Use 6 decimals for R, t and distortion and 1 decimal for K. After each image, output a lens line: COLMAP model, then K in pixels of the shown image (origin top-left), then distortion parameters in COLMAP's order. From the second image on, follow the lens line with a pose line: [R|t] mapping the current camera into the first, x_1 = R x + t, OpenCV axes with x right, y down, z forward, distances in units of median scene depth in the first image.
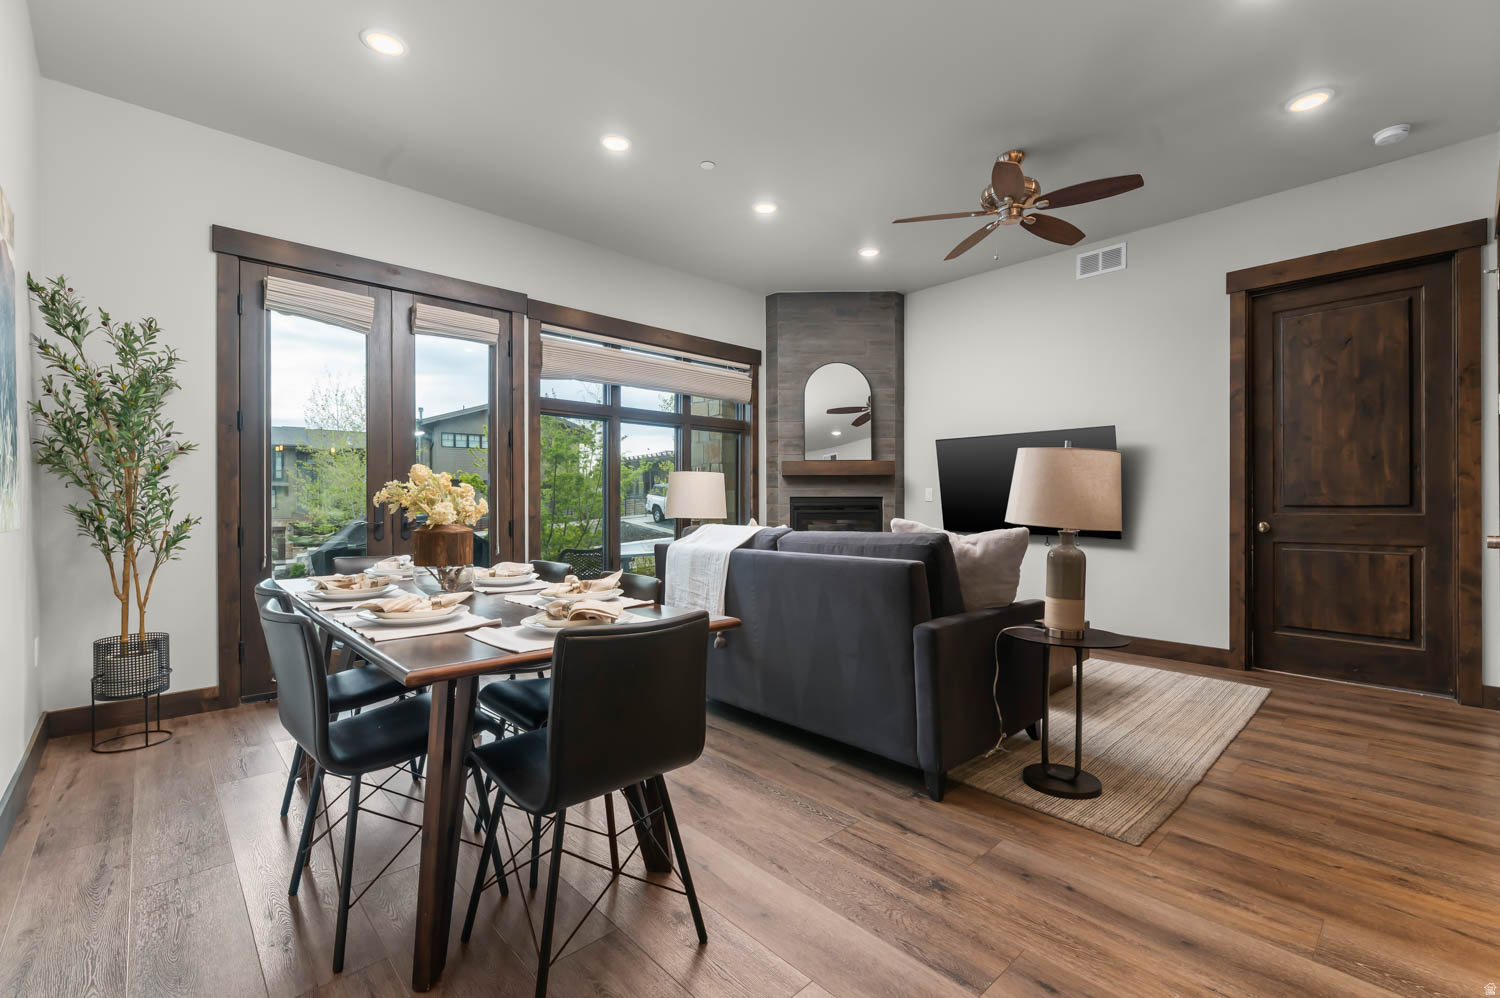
lens RADIAL K [[652.2, 0, 758.3], [0, 652.2, 500.0], [0, 0, 1]] dist [0.001225, -0.002010]
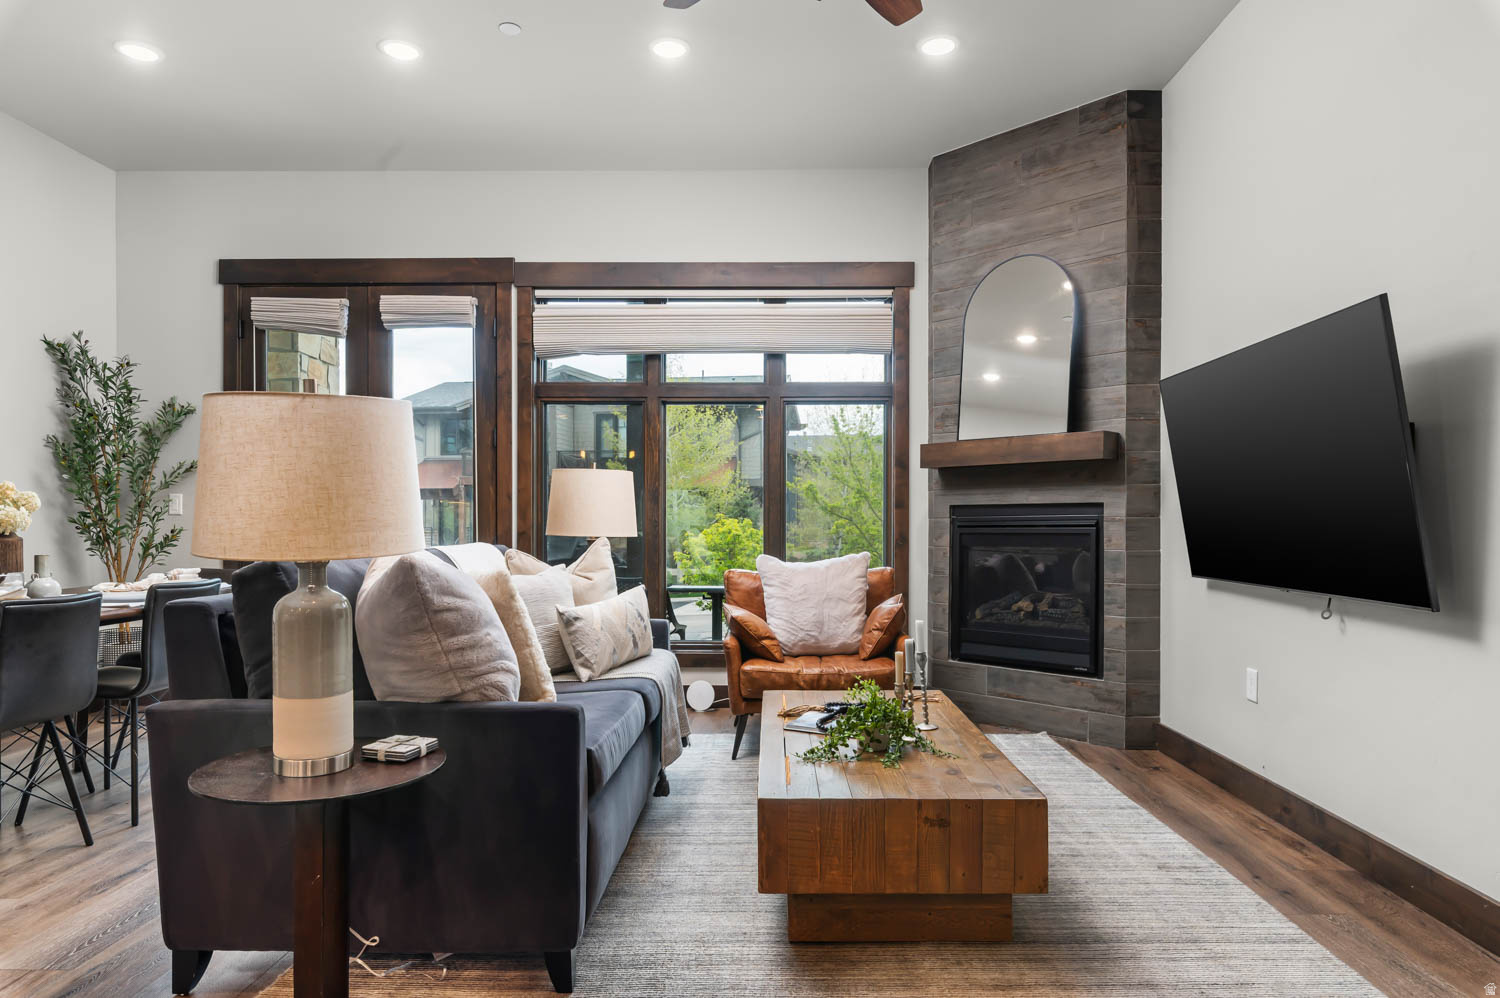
lens RADIAL K [[912.7, 0, 757.6], [0, 912.7, 523.9], [0, 0, 1]] dist [0.006392, -0.000996]
pose [[0.716561, 0.003324, -0.697517, 0.611009], [0.002505, 0.999970, 0.007339, 0.007046], [0.697520, -0.007006, 0.716531, 0.368607]]
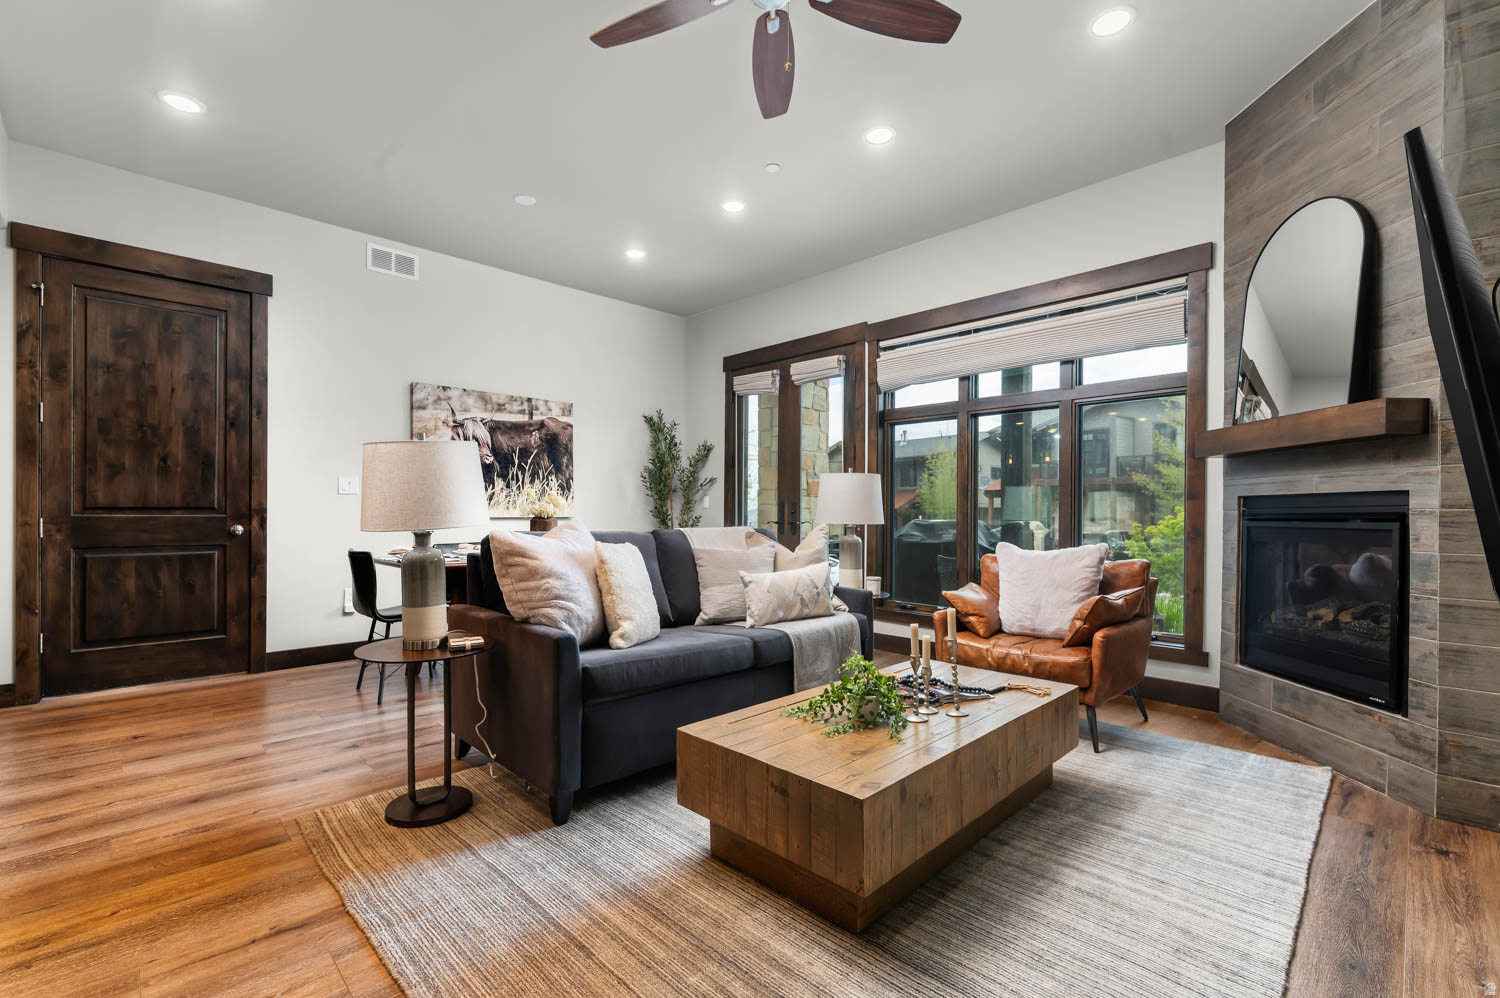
lens RADIAL K [[652.2, 0, 758.9], [0, 652.2, 512.3], [0, 0, 1]] dist [0.001225, -0.002010]
pose [[0.025311, 0.001984, -0.999678, 0.708353], [0.000974, 0.999998, 0.002010, 0.008976], [0.999679, -0.001024, 0.025309, 0.732646]]
